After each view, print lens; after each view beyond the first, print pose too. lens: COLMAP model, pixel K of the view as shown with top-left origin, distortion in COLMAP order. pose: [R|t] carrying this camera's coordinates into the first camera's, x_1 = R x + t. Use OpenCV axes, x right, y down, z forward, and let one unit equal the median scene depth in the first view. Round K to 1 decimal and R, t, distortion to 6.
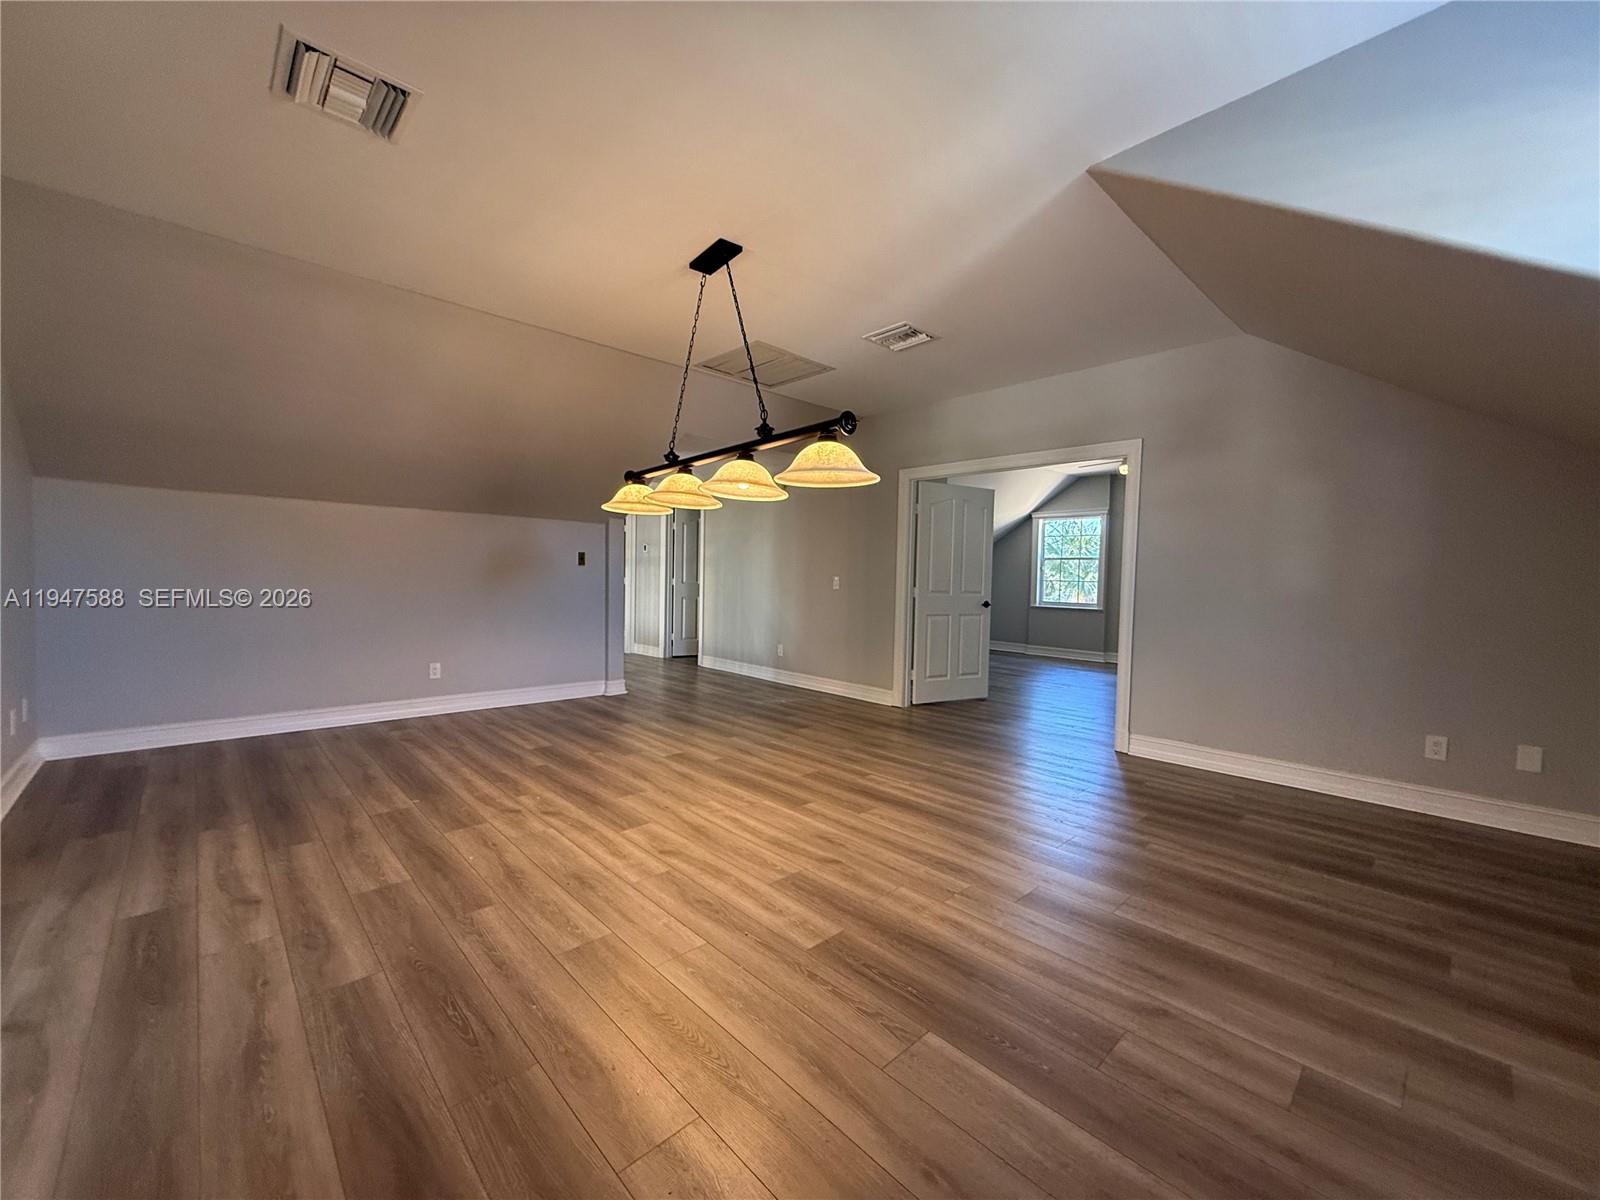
lens RADIAL K [[635.8, 0, 796.4], [0, 635.8, 605.5], [0, 0, 1]] dist [-0.001225, -0.000196]
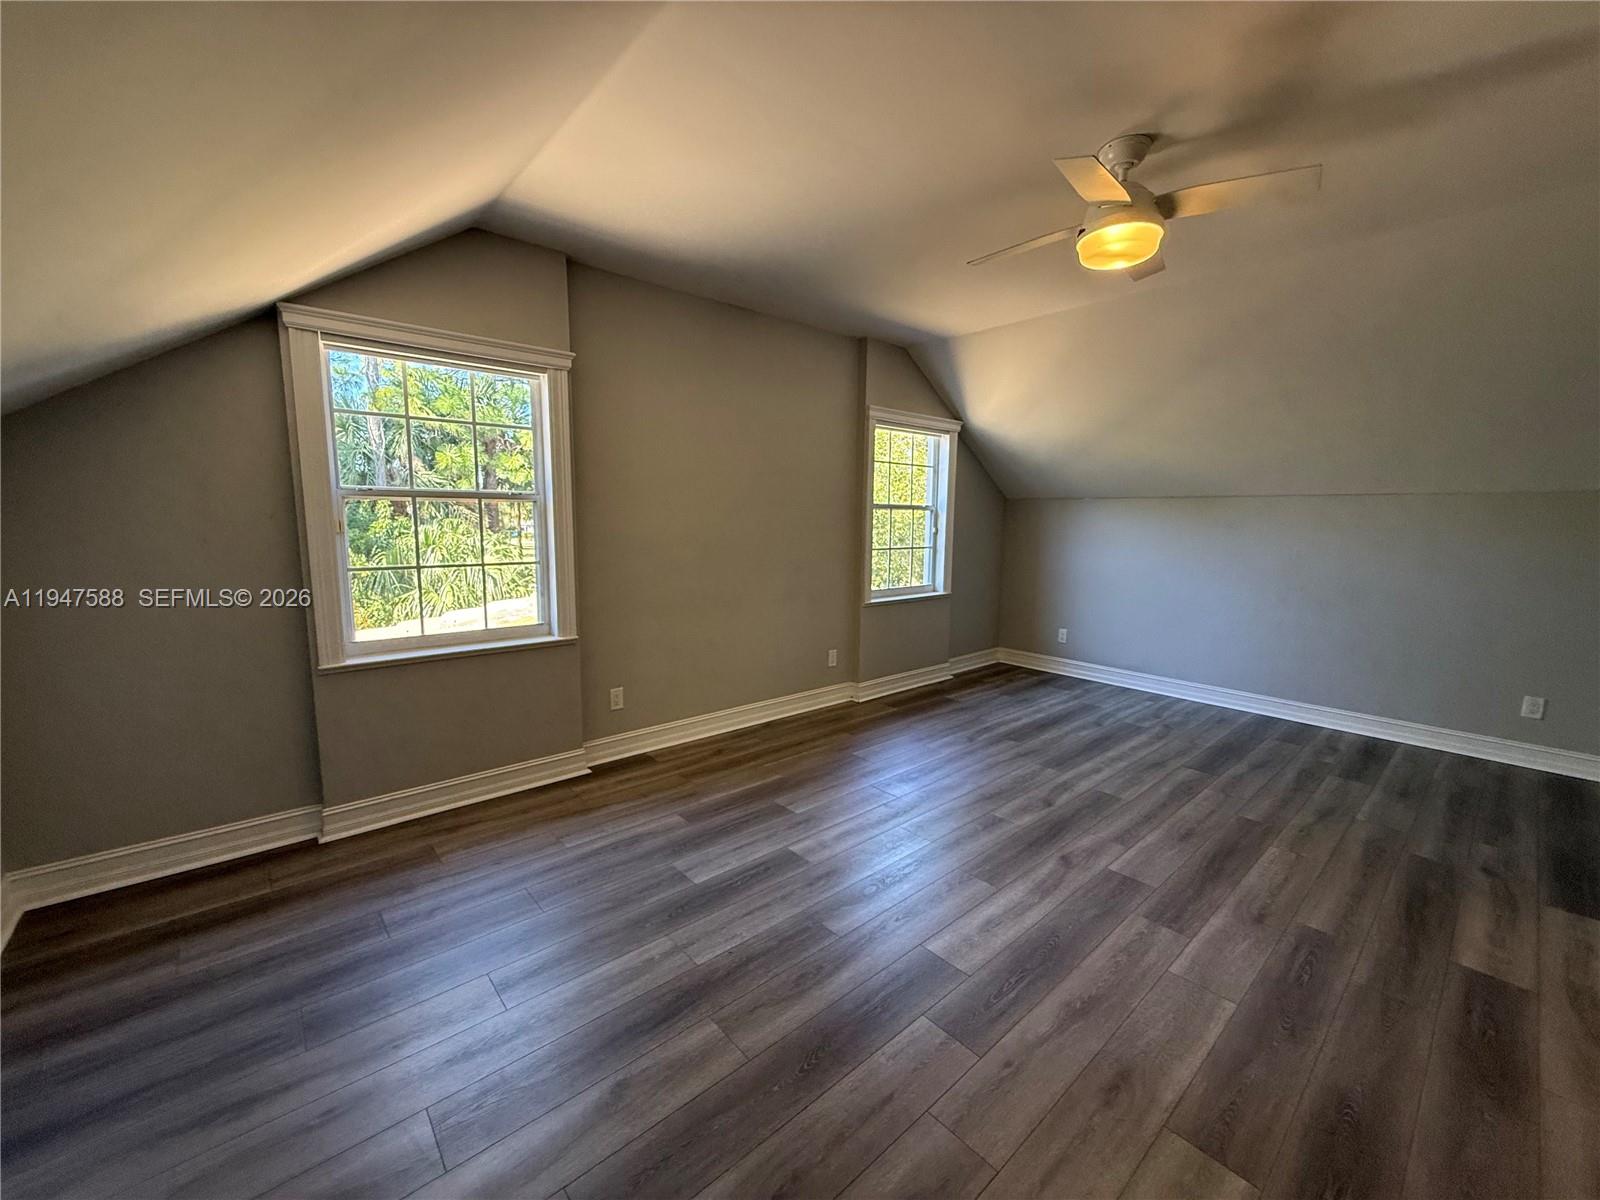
lens RADIAL K [[635.8, 0, 796.4], [0, 635.8, 605.5], [0, 0, 1]] dist [-0.001225, -0.000196]
pose [[0.044825, -0.157478, 0.986505, 0.121518], [0.044550, 0.986830, 0.155506, -0.061564], [-0.998001, 0.036979, 0.051251, 0.812836]]
